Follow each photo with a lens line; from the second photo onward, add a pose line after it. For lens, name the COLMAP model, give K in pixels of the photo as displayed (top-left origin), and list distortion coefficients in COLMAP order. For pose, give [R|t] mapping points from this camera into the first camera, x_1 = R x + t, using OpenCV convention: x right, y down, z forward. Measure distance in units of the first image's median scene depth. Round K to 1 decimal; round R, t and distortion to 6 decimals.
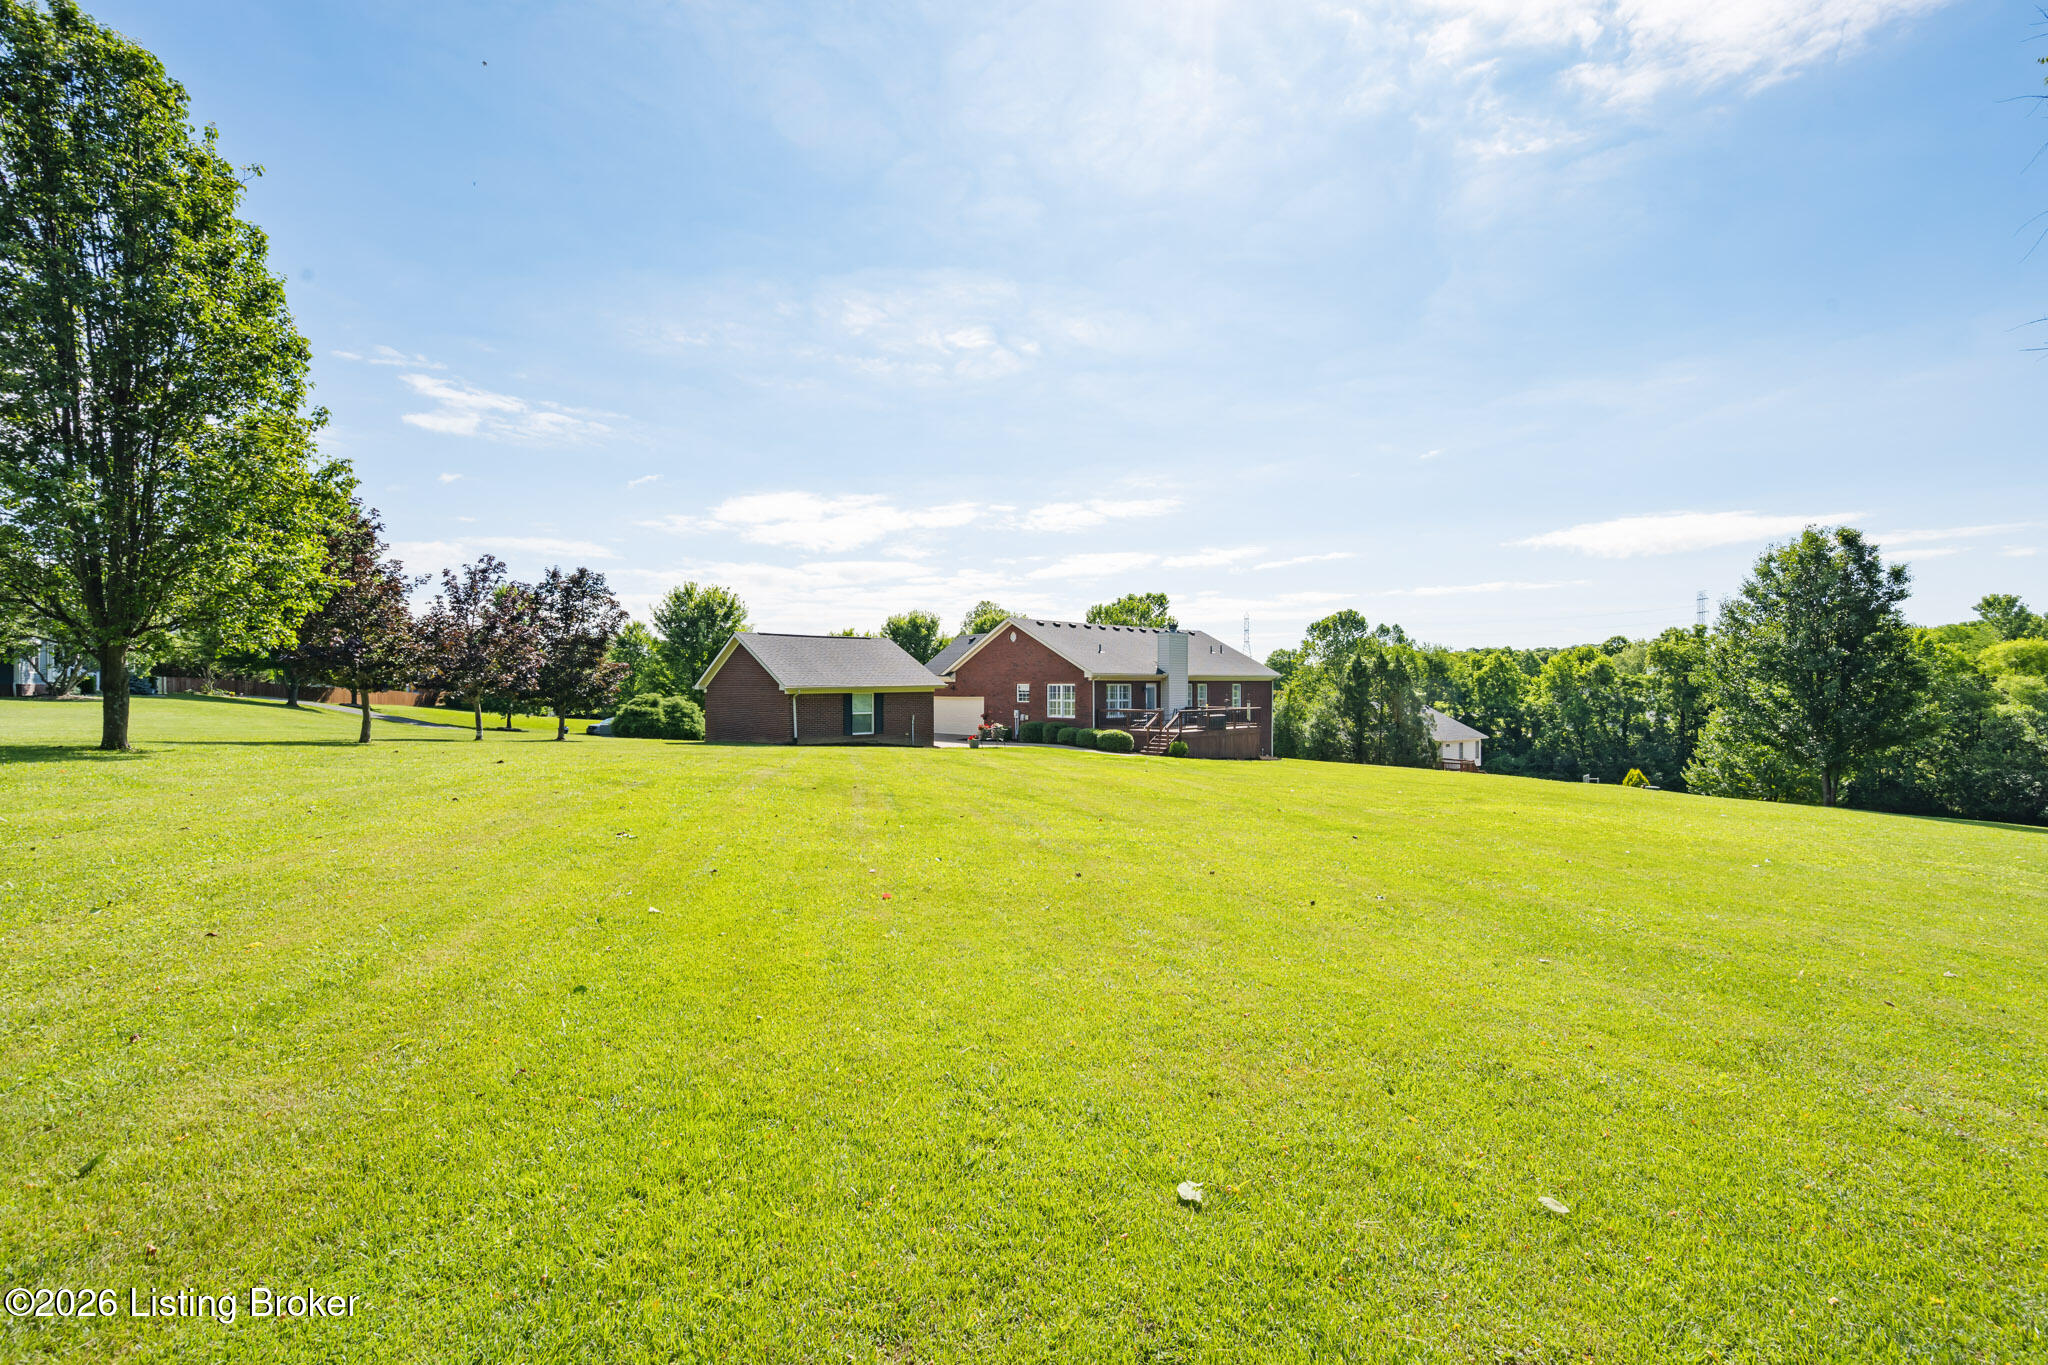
lens RADIAL K [[805.6, 0, 1022.0], [0, 805.6, 681.3], [0, 0, 1]] dist [-0.007558, -0.000550]
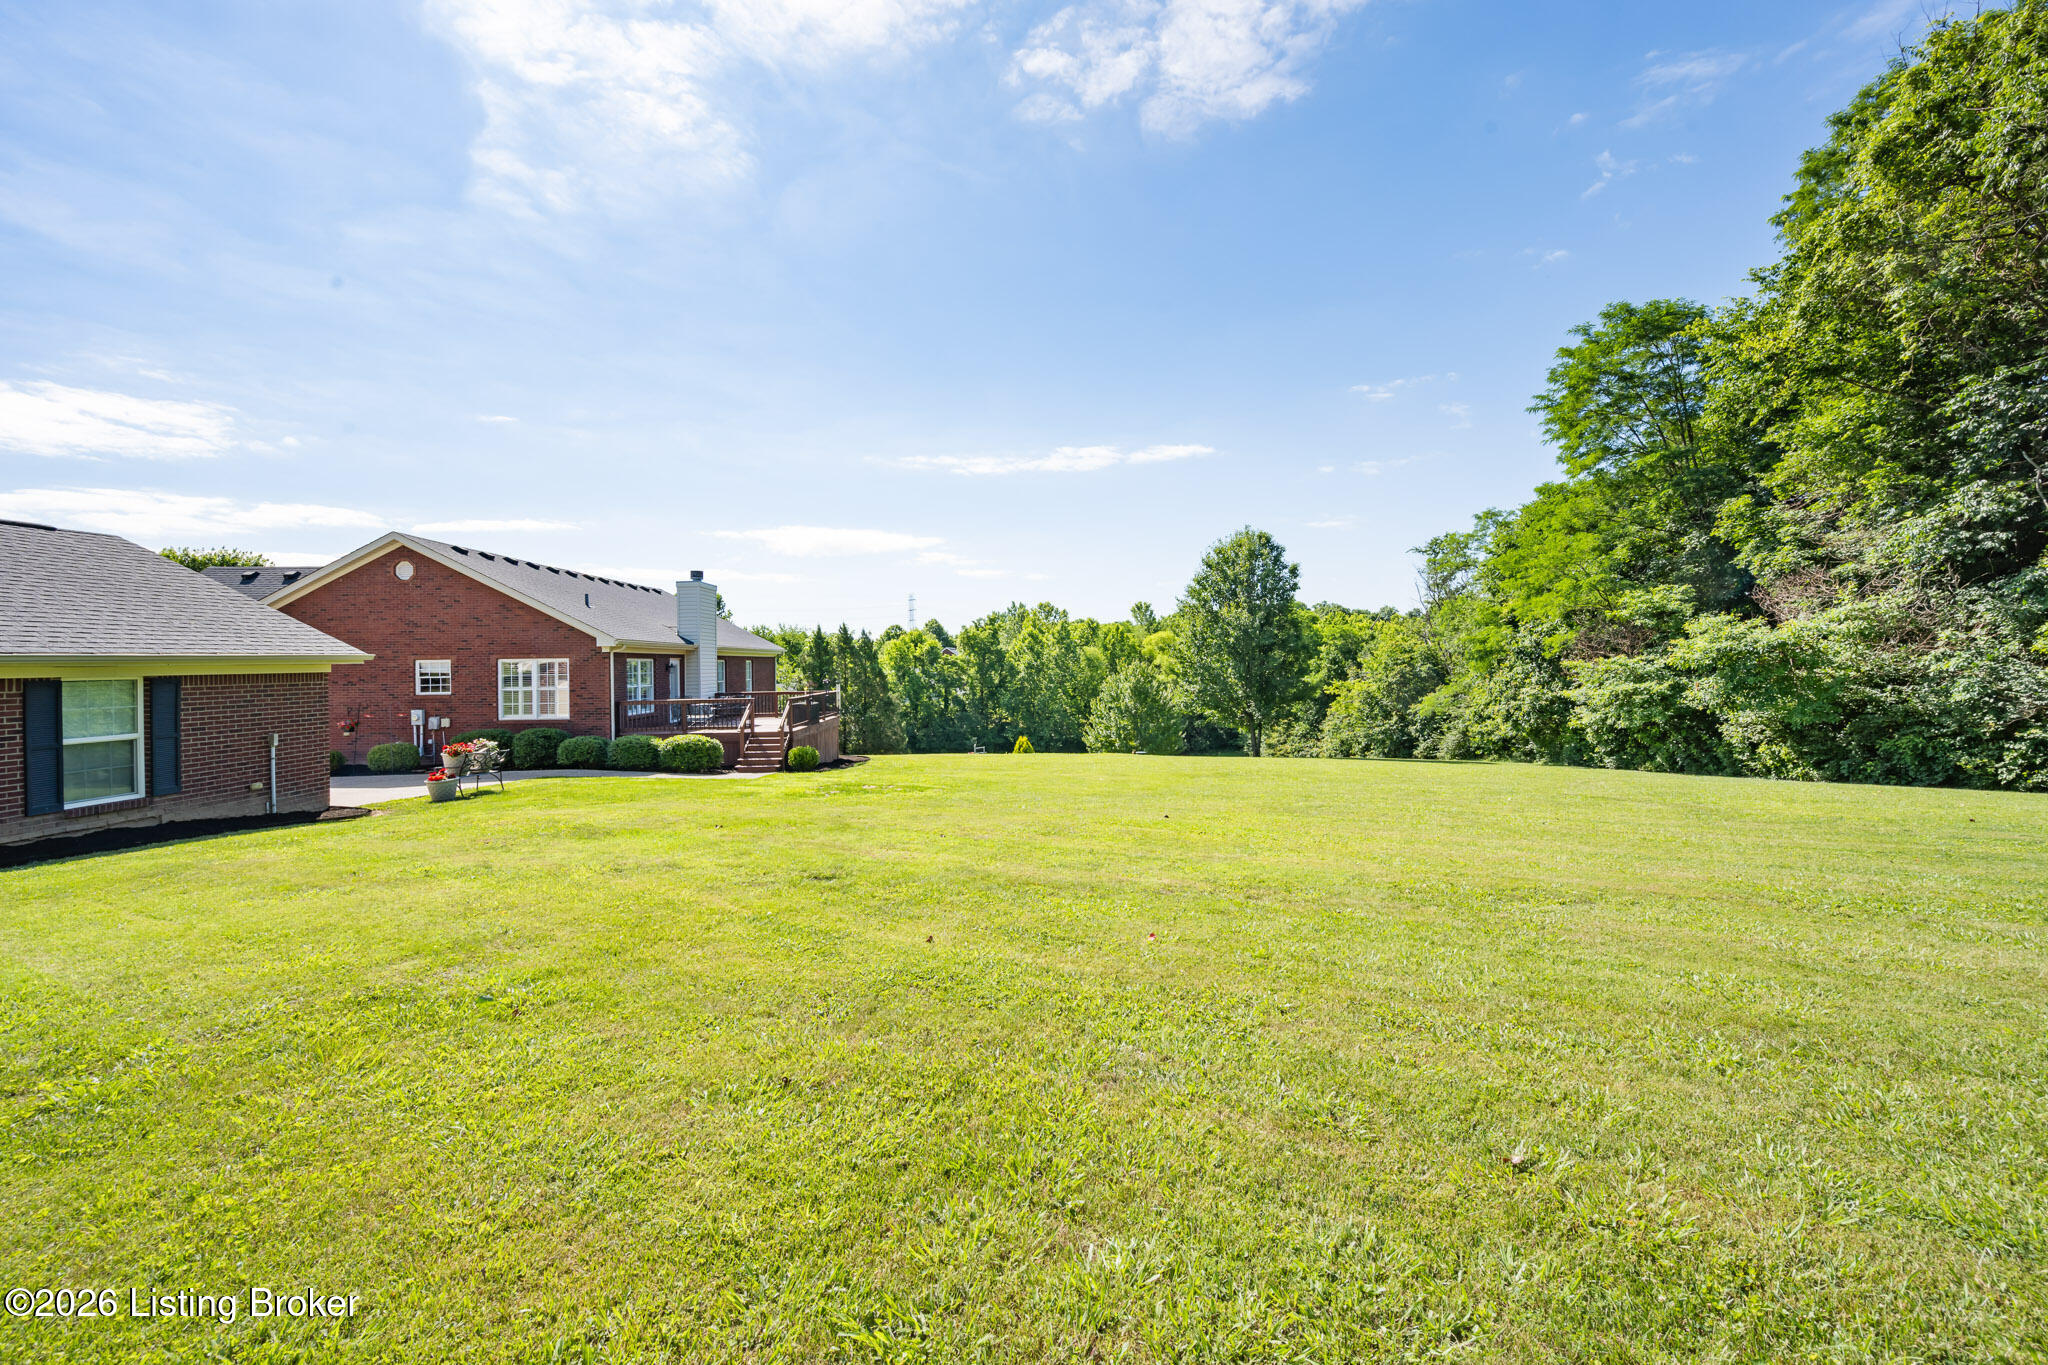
lens RADIAL K [[805.6, 0, 1018.6], [0, 805.6, 666.9], [0, 0, 1]] dist [-0.007558, -0.000550]
pose [[0.660478, -0.009779, 0.750781, -0.139897], [0.009345, 0.999945, 0.004804, 0.008726], [-0.750787, 0.003843, 0.660533, 0.364356]]
